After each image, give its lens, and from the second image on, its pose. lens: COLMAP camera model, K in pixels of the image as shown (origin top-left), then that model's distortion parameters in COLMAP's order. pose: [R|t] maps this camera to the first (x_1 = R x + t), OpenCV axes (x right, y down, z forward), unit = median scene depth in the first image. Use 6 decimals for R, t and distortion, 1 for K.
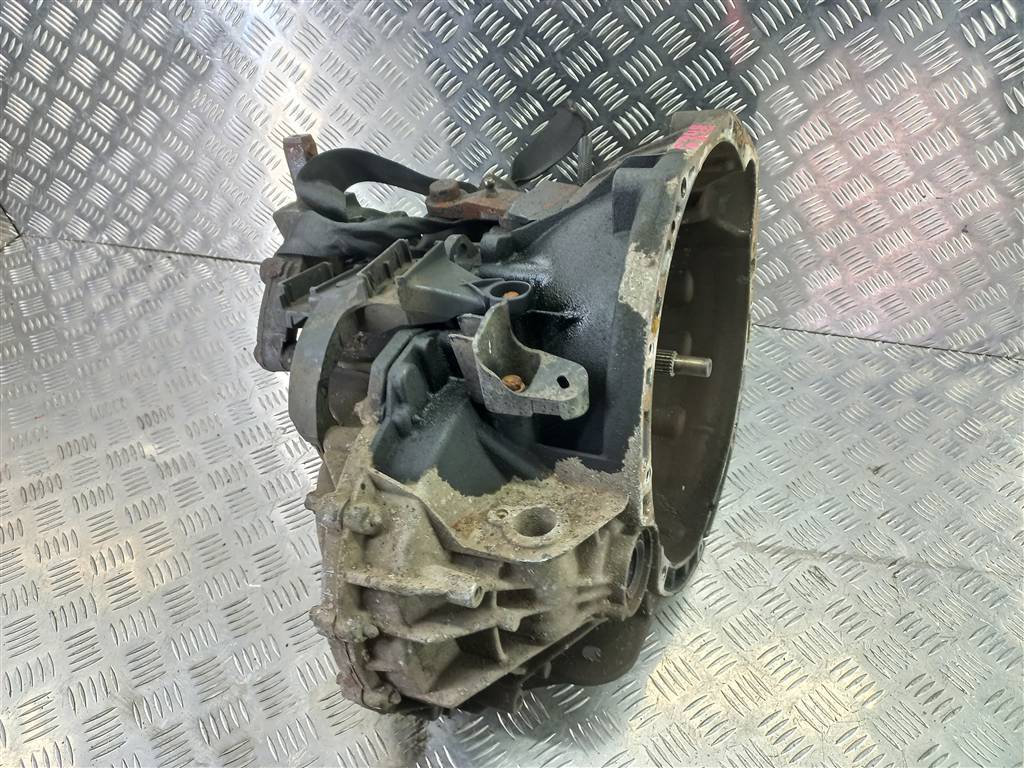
lens RADIAL K [[783.1, 0, 512.0], [0, 783.1, 384.0], [0, 0, 1]] dist [0.032751, -0.005968]
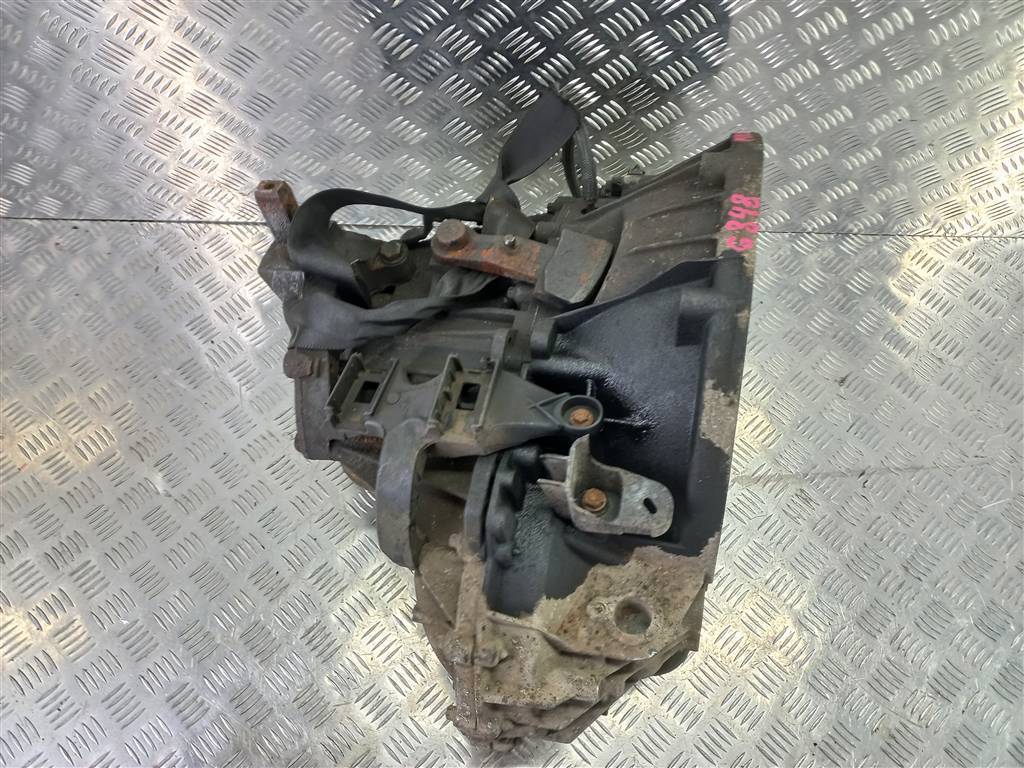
lens RADIAL K [[782.3, 0, 512.0], [0, 782.3, 384.0], [0, 0, 1]] dist [0.037964, -0.002460]
pose [[0.975474, -0.175509, 0.132841, -0.223674], [0.114539, 0.920103, 0.374556, -0.556169], [-0.187965, -0.350154, 0.917639, 0.093584]]
